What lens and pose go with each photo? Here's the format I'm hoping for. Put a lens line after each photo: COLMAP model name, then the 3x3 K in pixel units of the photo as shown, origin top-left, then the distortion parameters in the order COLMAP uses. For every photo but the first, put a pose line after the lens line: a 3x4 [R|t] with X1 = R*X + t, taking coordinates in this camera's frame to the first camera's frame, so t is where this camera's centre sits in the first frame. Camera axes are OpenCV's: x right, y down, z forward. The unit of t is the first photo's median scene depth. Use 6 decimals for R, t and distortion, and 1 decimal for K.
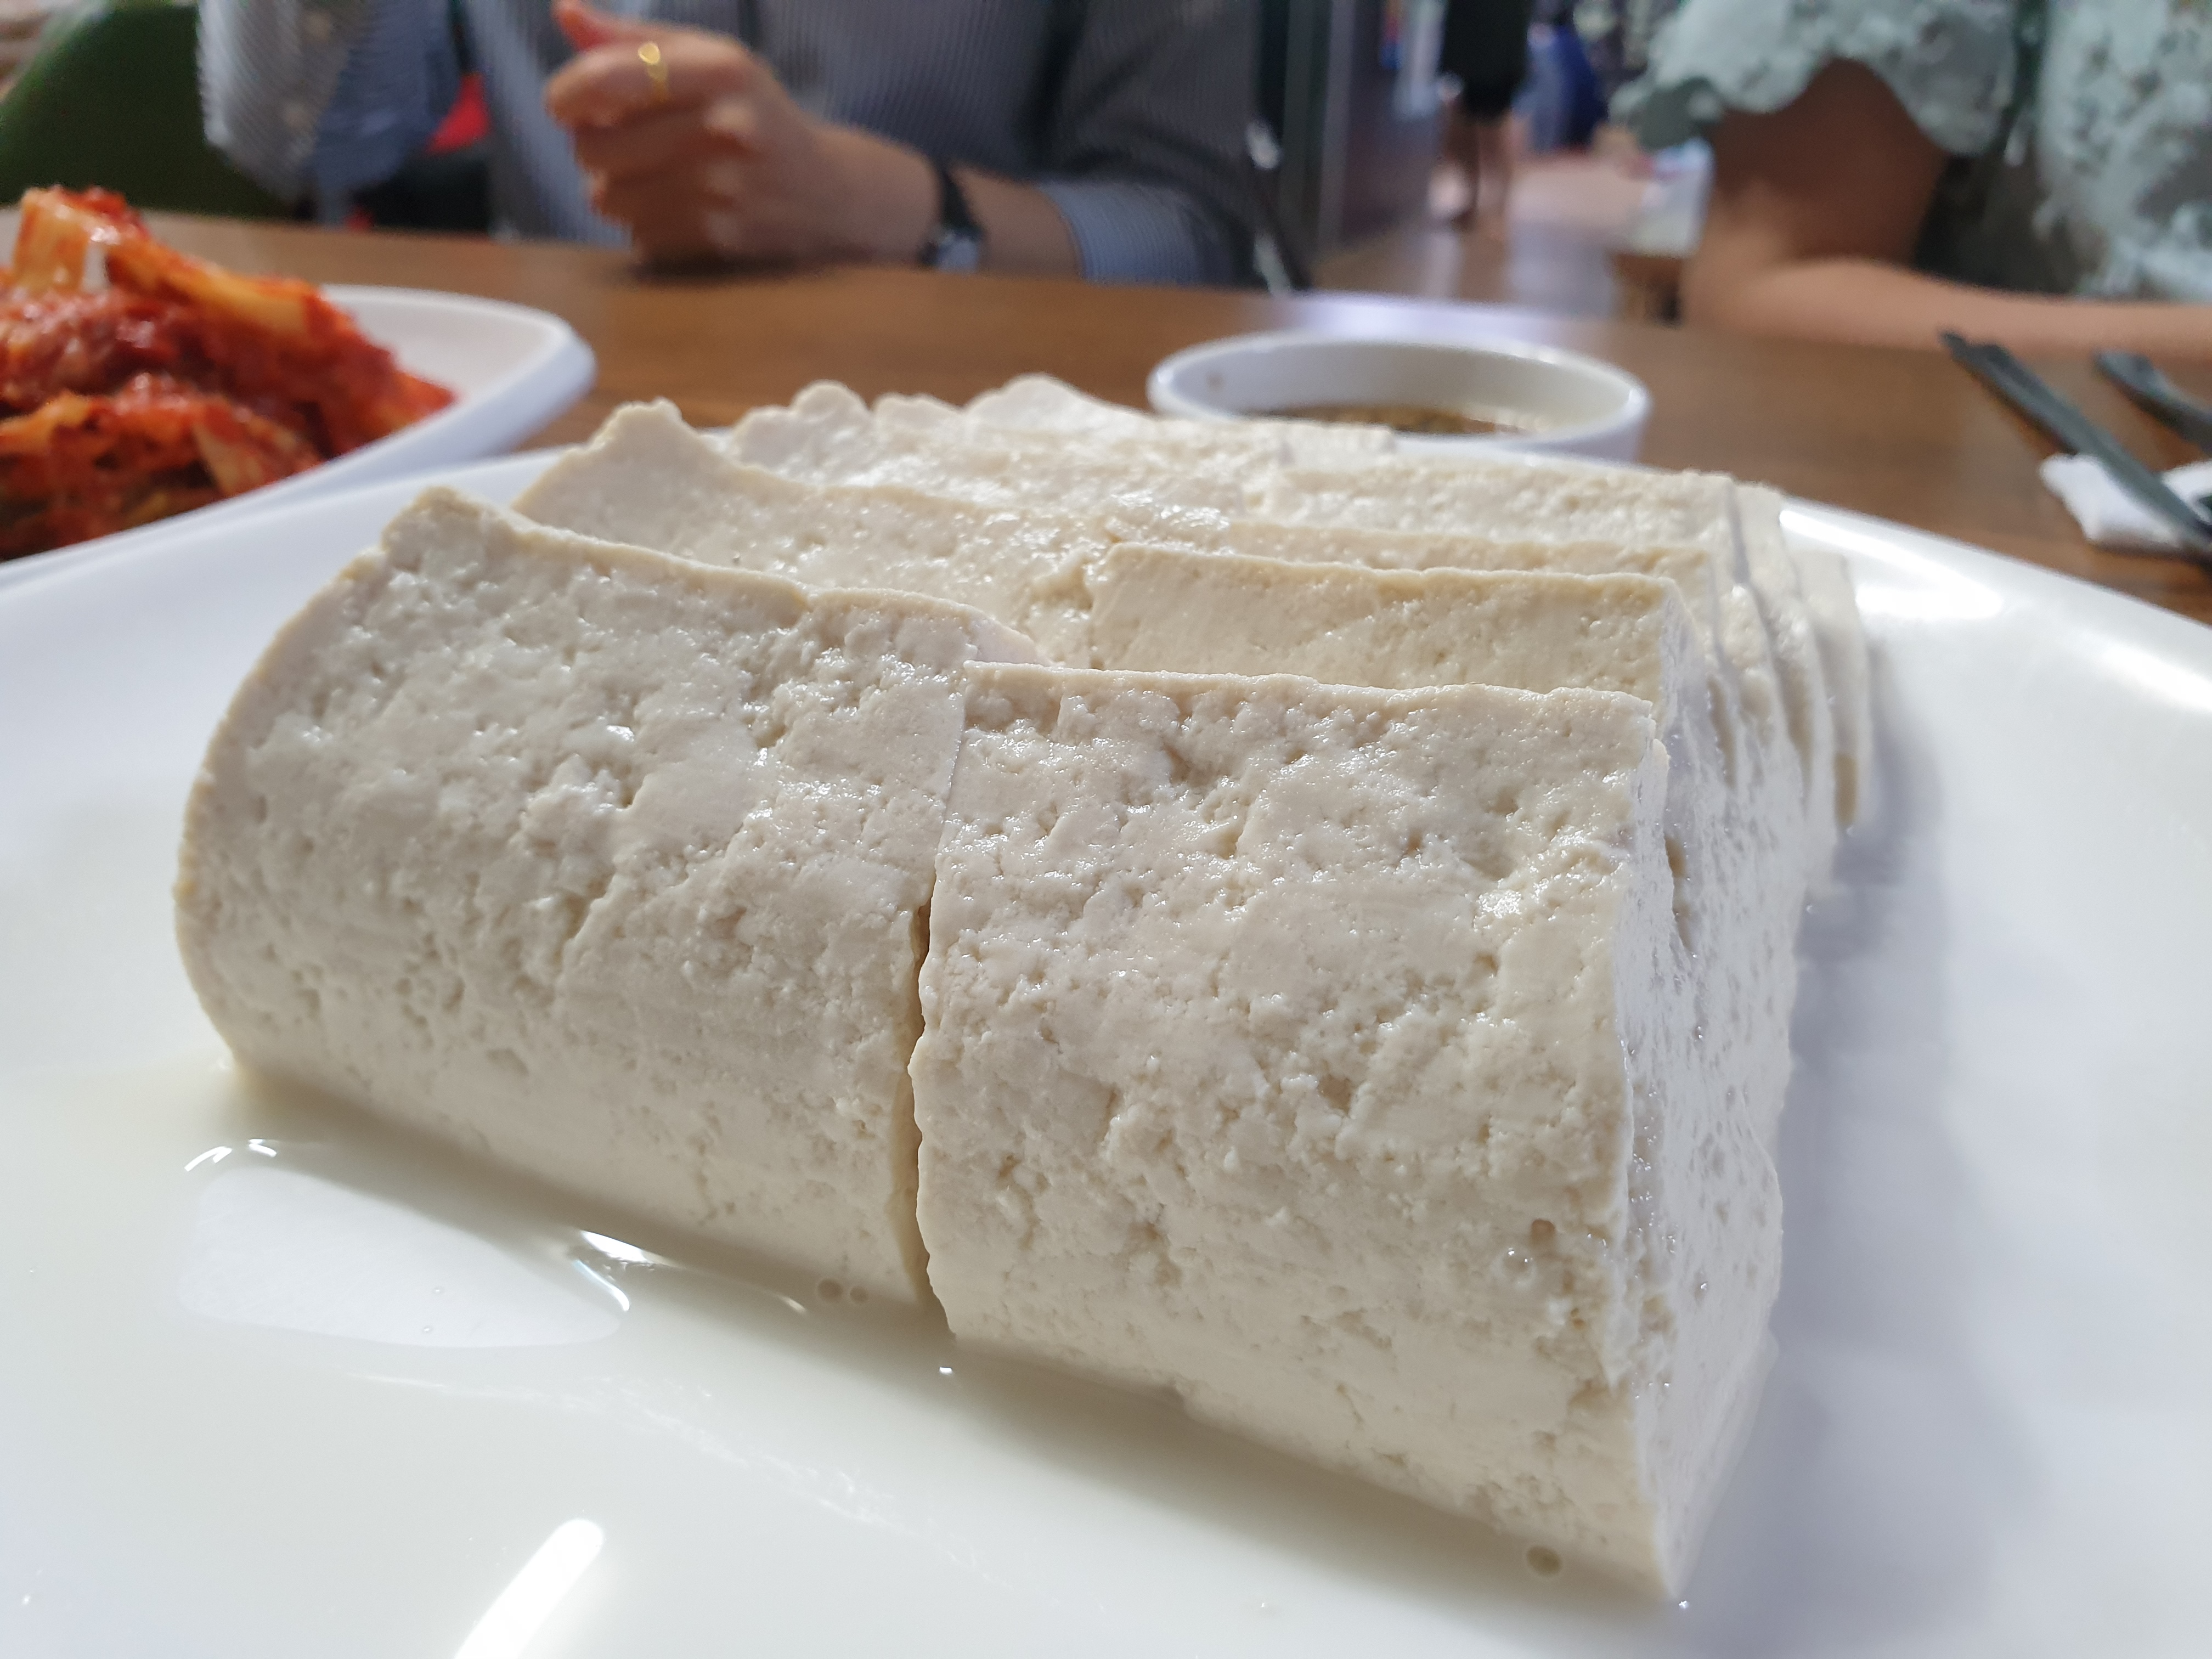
lens RADIAL K [[1826.2, 0, 1106.0], [0, 1826.2, 829.5], [0, 0, 1]] dist [0.147218, -0.586855]
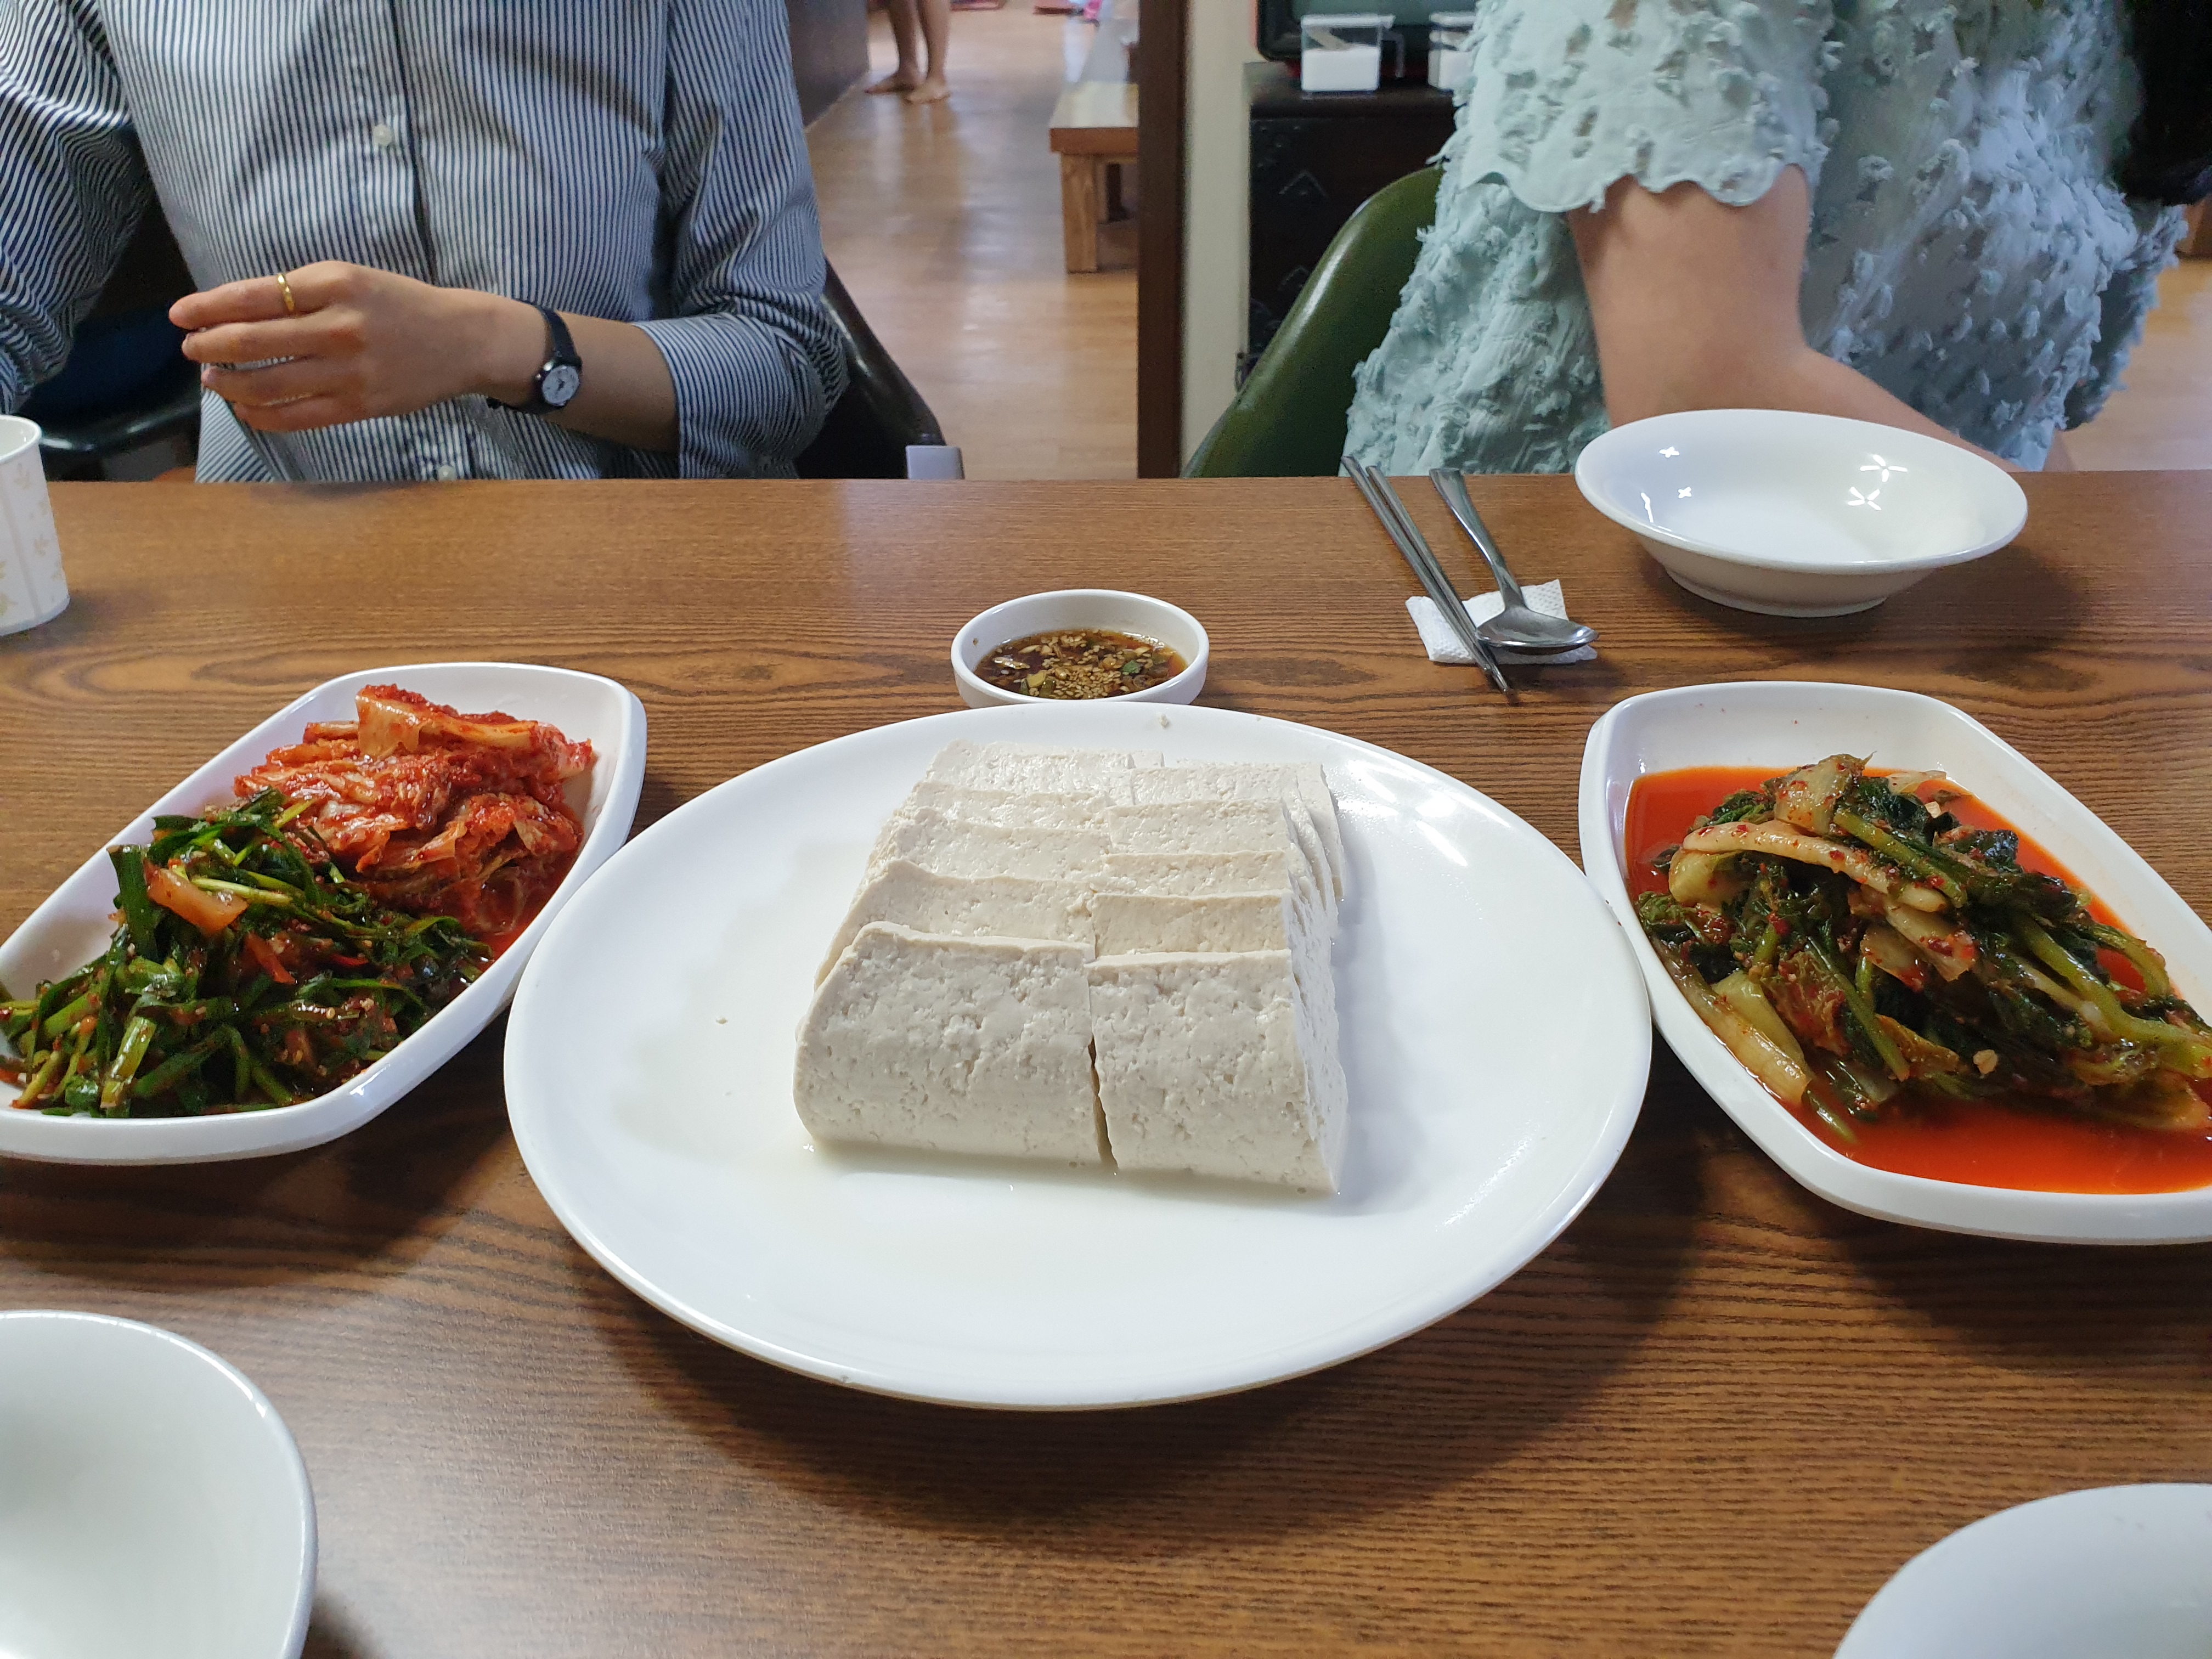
lens RADIAL K [[1682.2, 0, 1106.0], [0, 1682.2, 829.5], [0, 0, 1]] dist [0.280195, -0.000198]
pose [[0.952876, -0.189139, 0.237178, -0.699068], [0.163669, 0.978816, 0.123012, -0.685442], [-0.255420, -0.078397, 0.963646, -1.847527]]
